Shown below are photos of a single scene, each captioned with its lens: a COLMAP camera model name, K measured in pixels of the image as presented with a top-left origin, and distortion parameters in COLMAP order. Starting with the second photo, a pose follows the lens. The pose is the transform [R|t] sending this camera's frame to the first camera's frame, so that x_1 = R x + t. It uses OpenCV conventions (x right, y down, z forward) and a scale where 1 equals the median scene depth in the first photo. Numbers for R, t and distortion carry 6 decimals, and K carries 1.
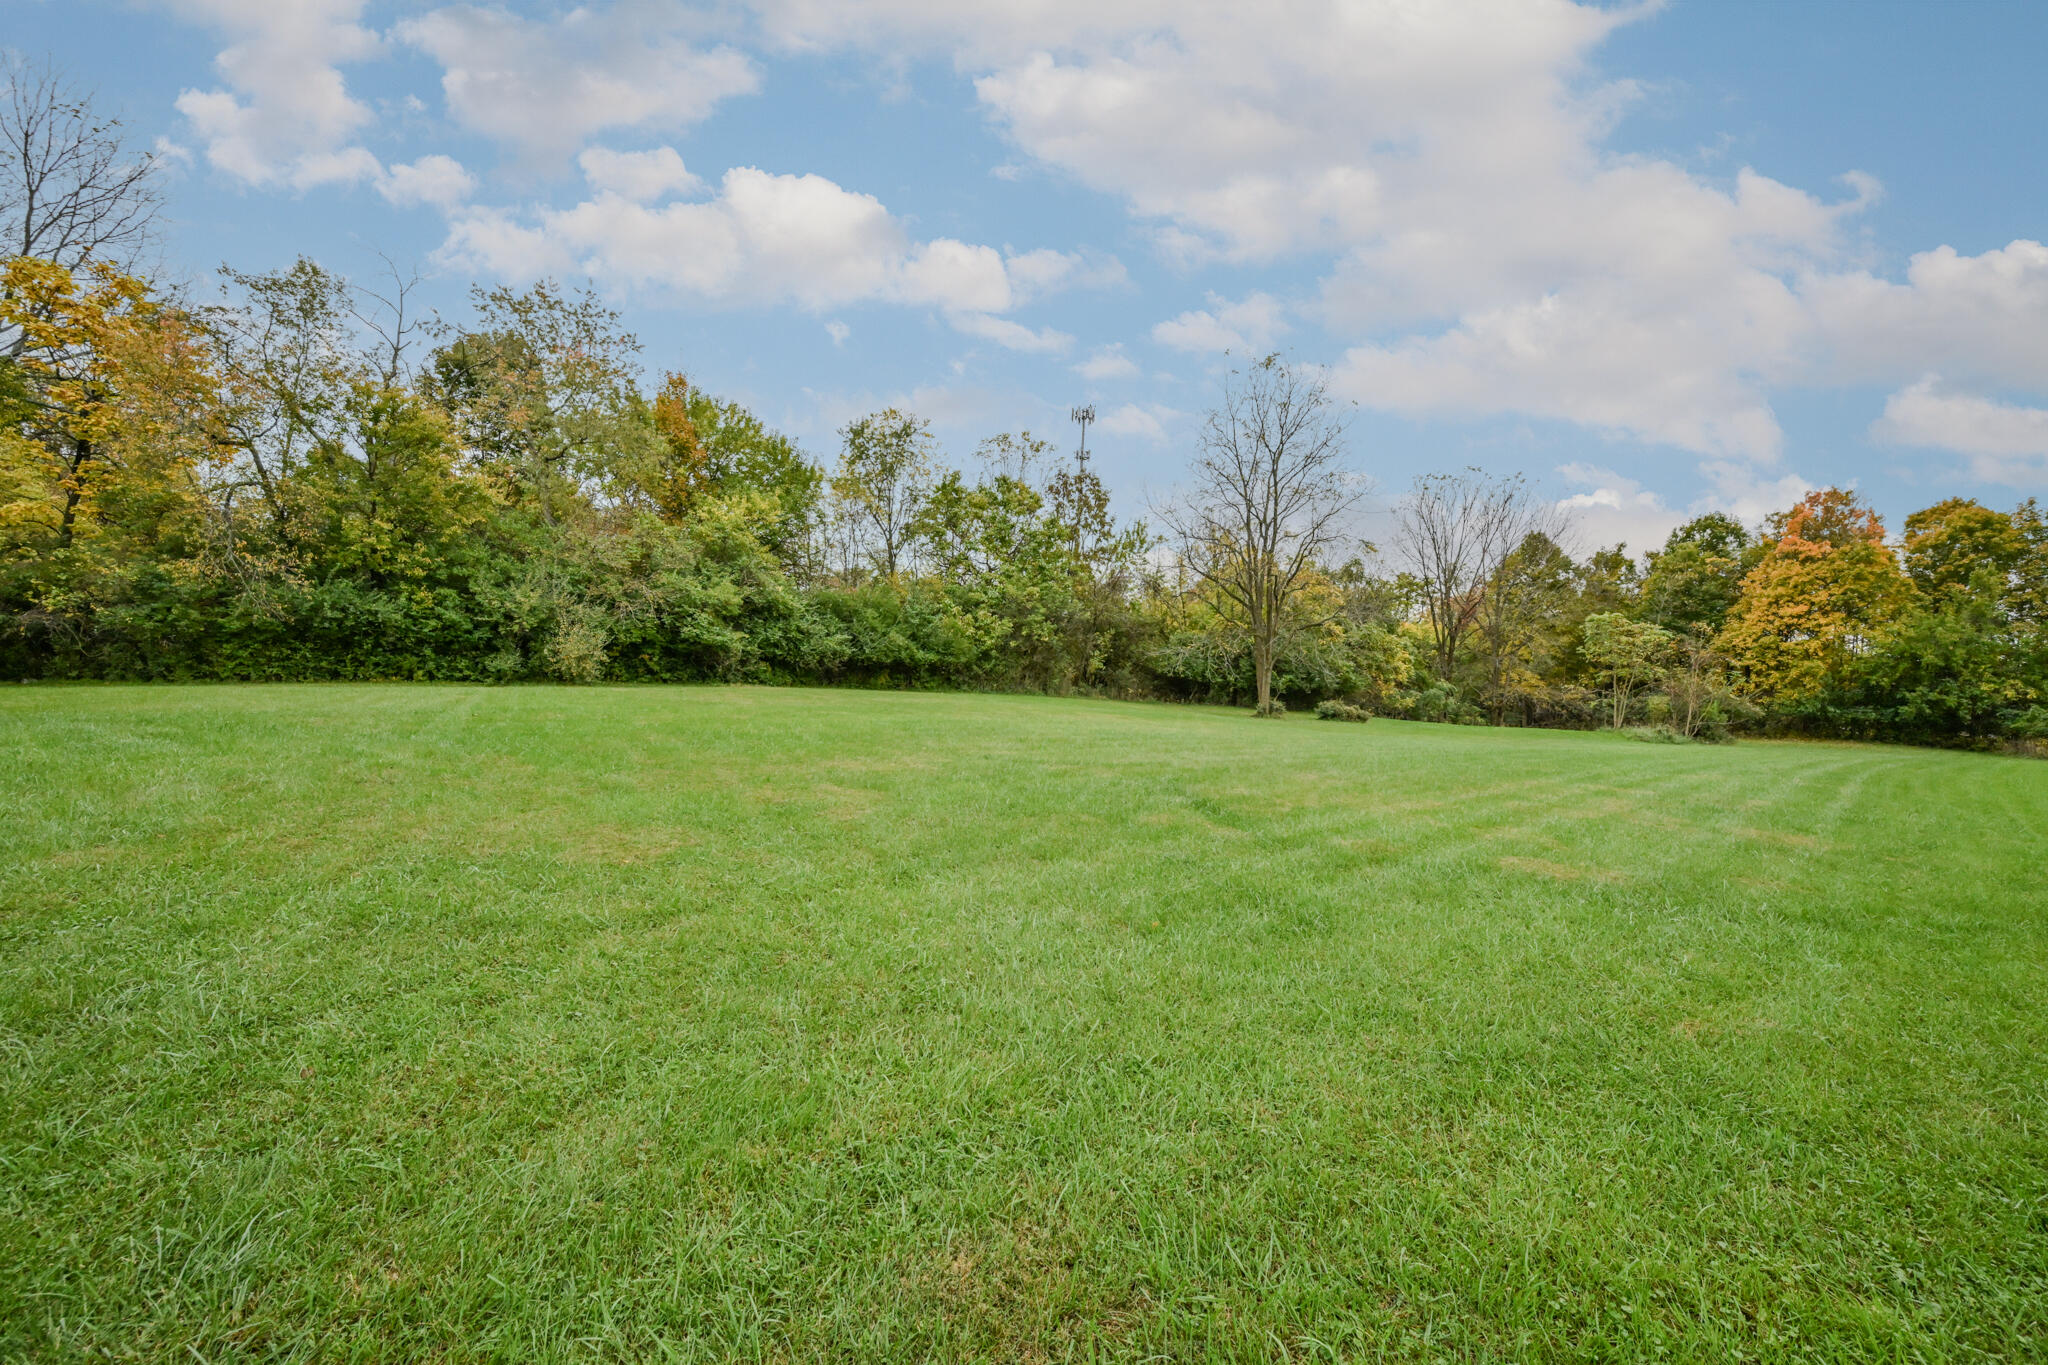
lens RADIAL K [[827.6, 0, 1024.0], [0, 827.6, 682.5], [0, 0, 1]] dist [-0.000556, 0.000031]
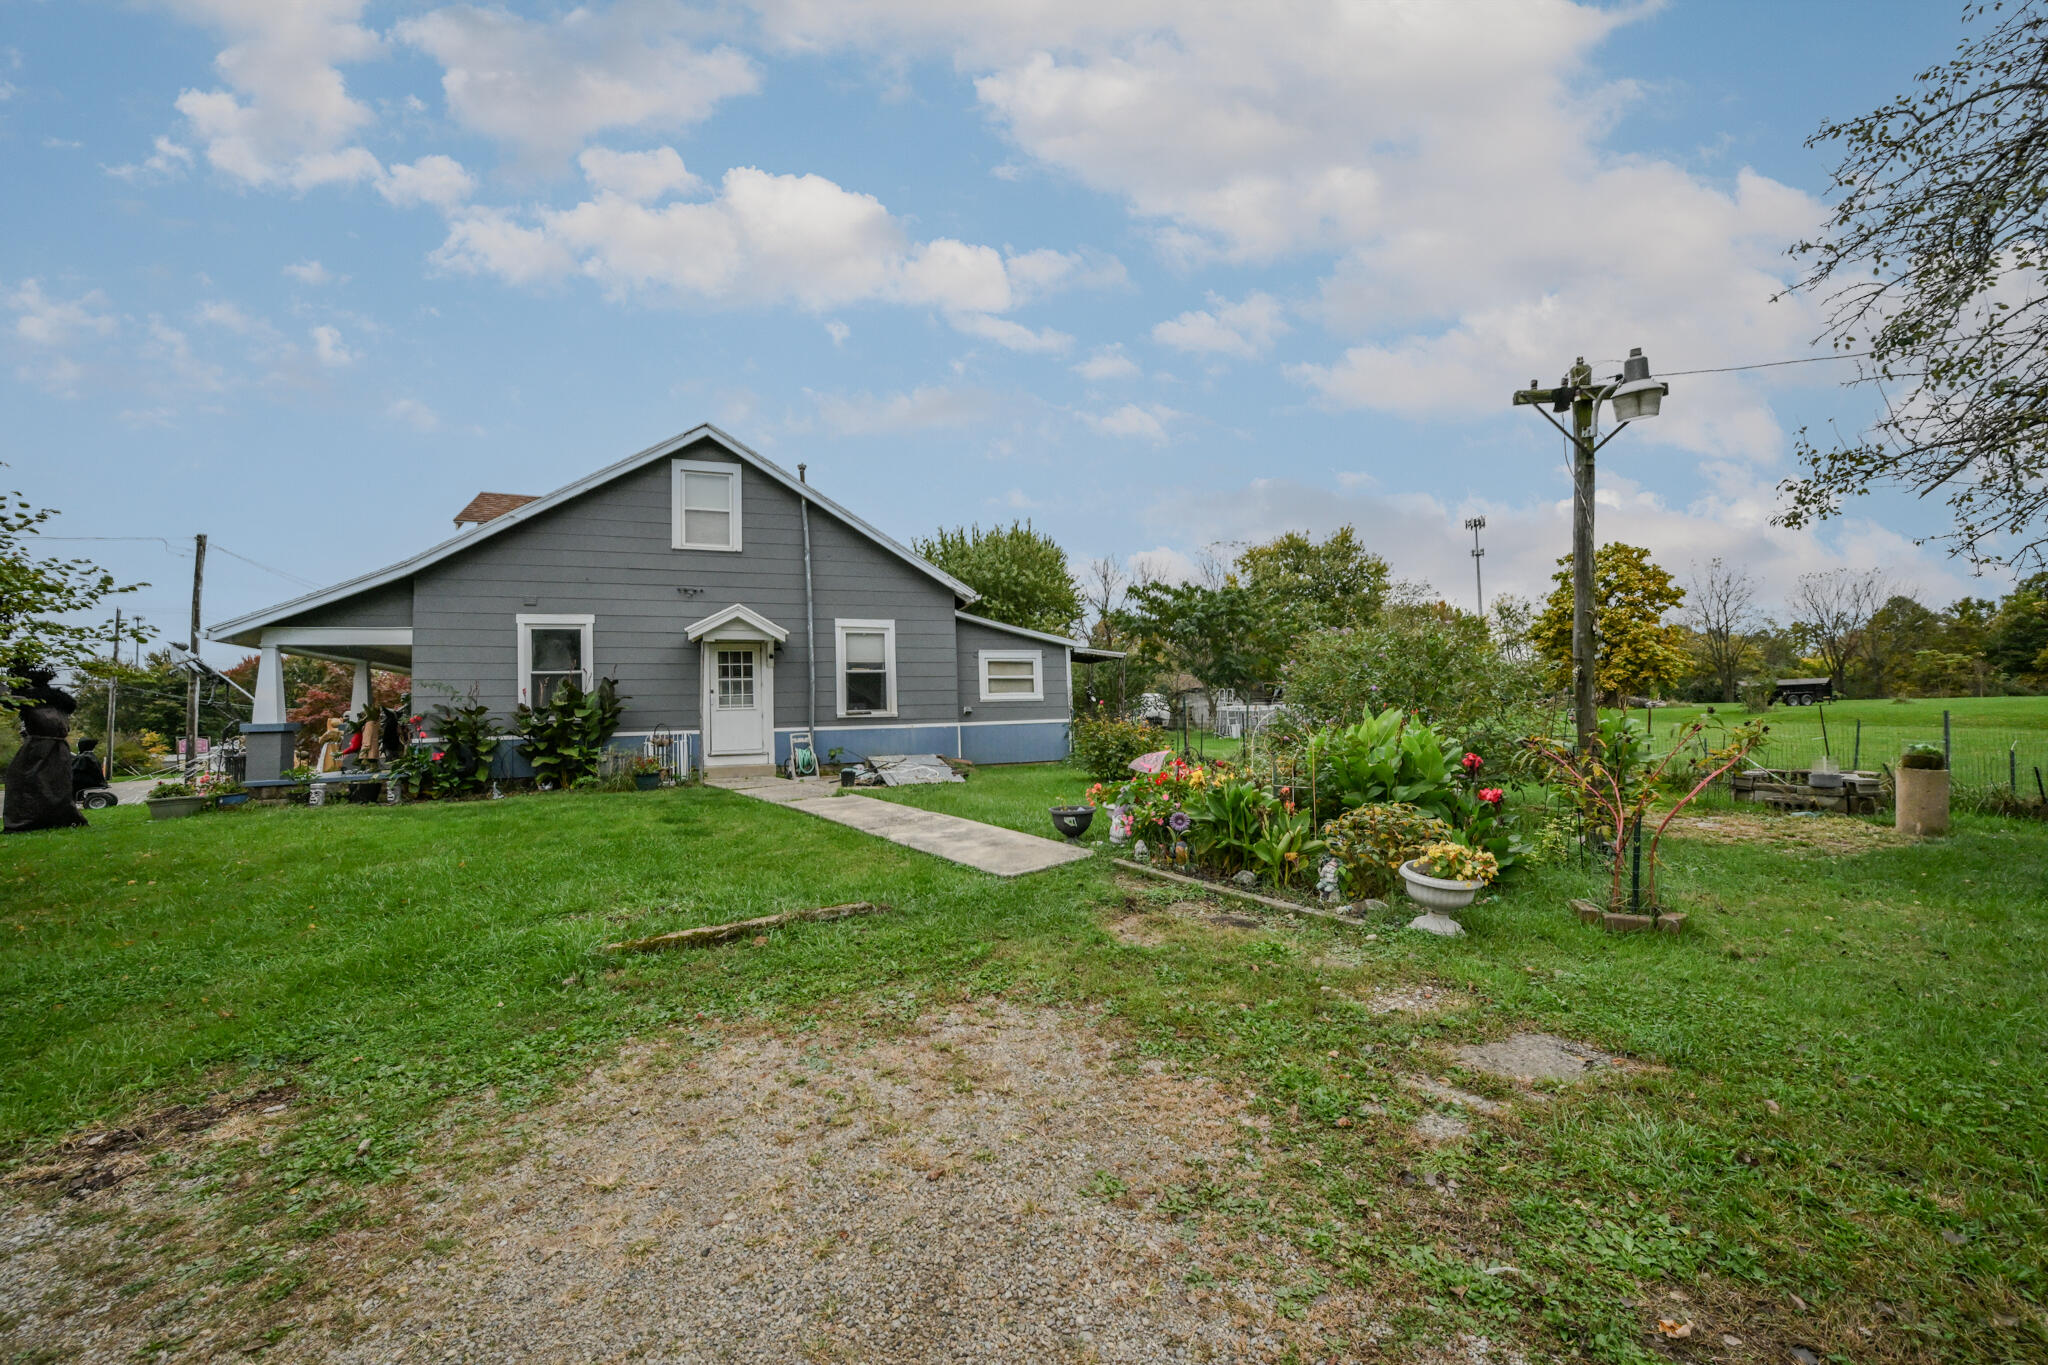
lens RADIAL K [[799.8, 0, 1020.7], [0, 799.8, 682.2], [0, 0, 1]] dist [-0.003030, -0.000047]
pose [[0.936263, -0.092082, -0.339018, -0.742008], [0.062690, 0.993340, -0.096674, 0.042648], [0.345662, 0.069259, 0.935800, -1.631536]]
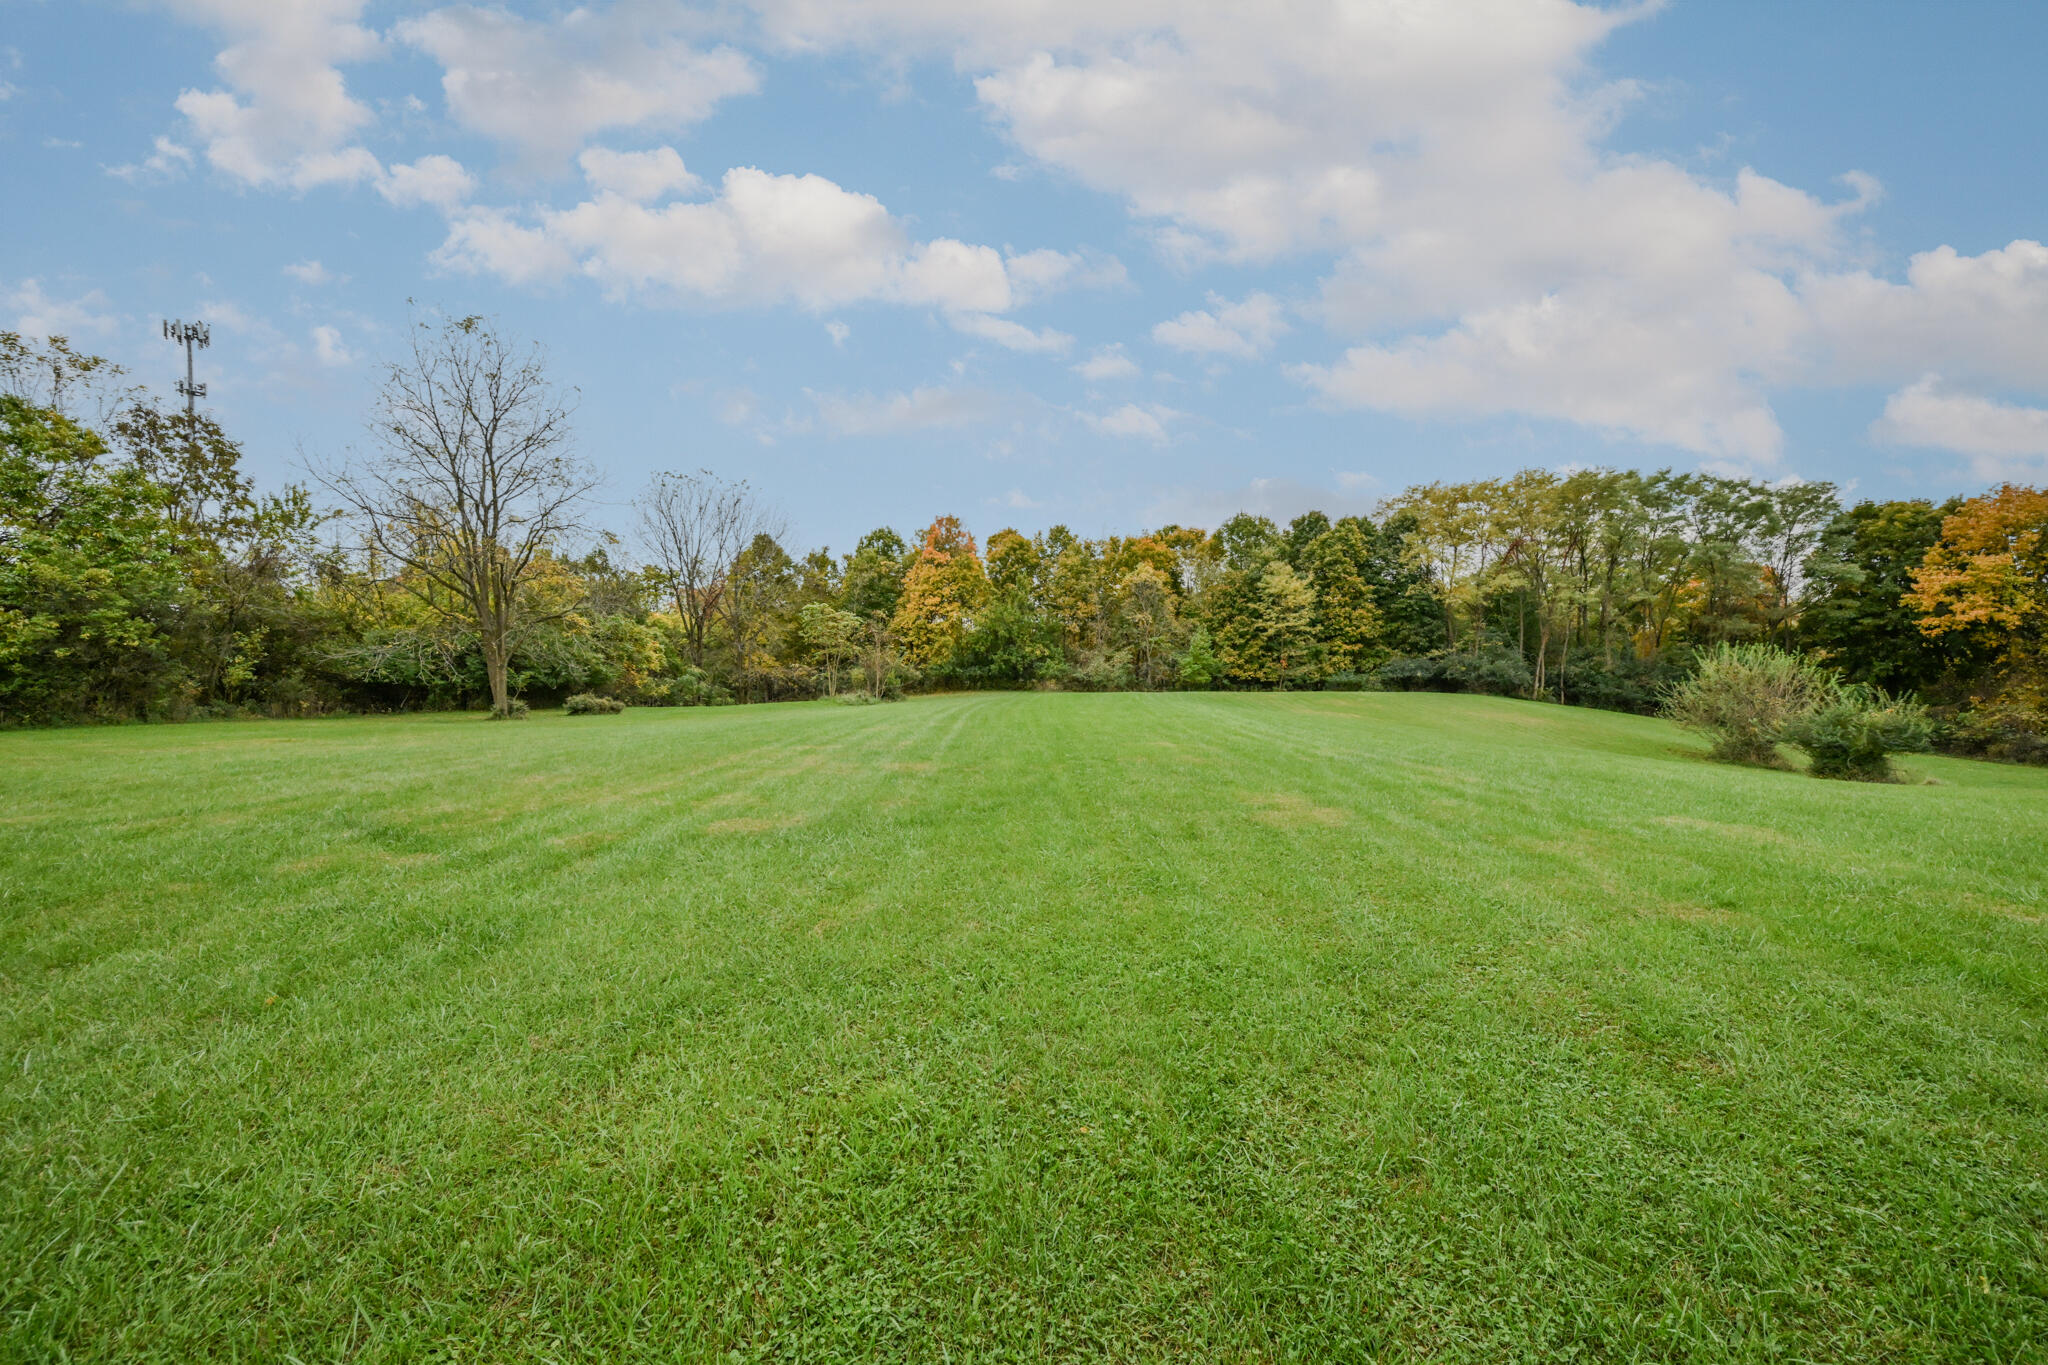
lens RADIAL K [[799.8, 0, 1020.7], [0, 799.8, 682.2], [0, 0, 1]] dist [-0.003030, -0.000047]
pose [[0.661313, -0.076136, 0.746236, 0.014037], [0.065237, 0.996904, 0.043897, -0.000145], [-0.747268, 0.019652, 0.664232, -0.009686]]
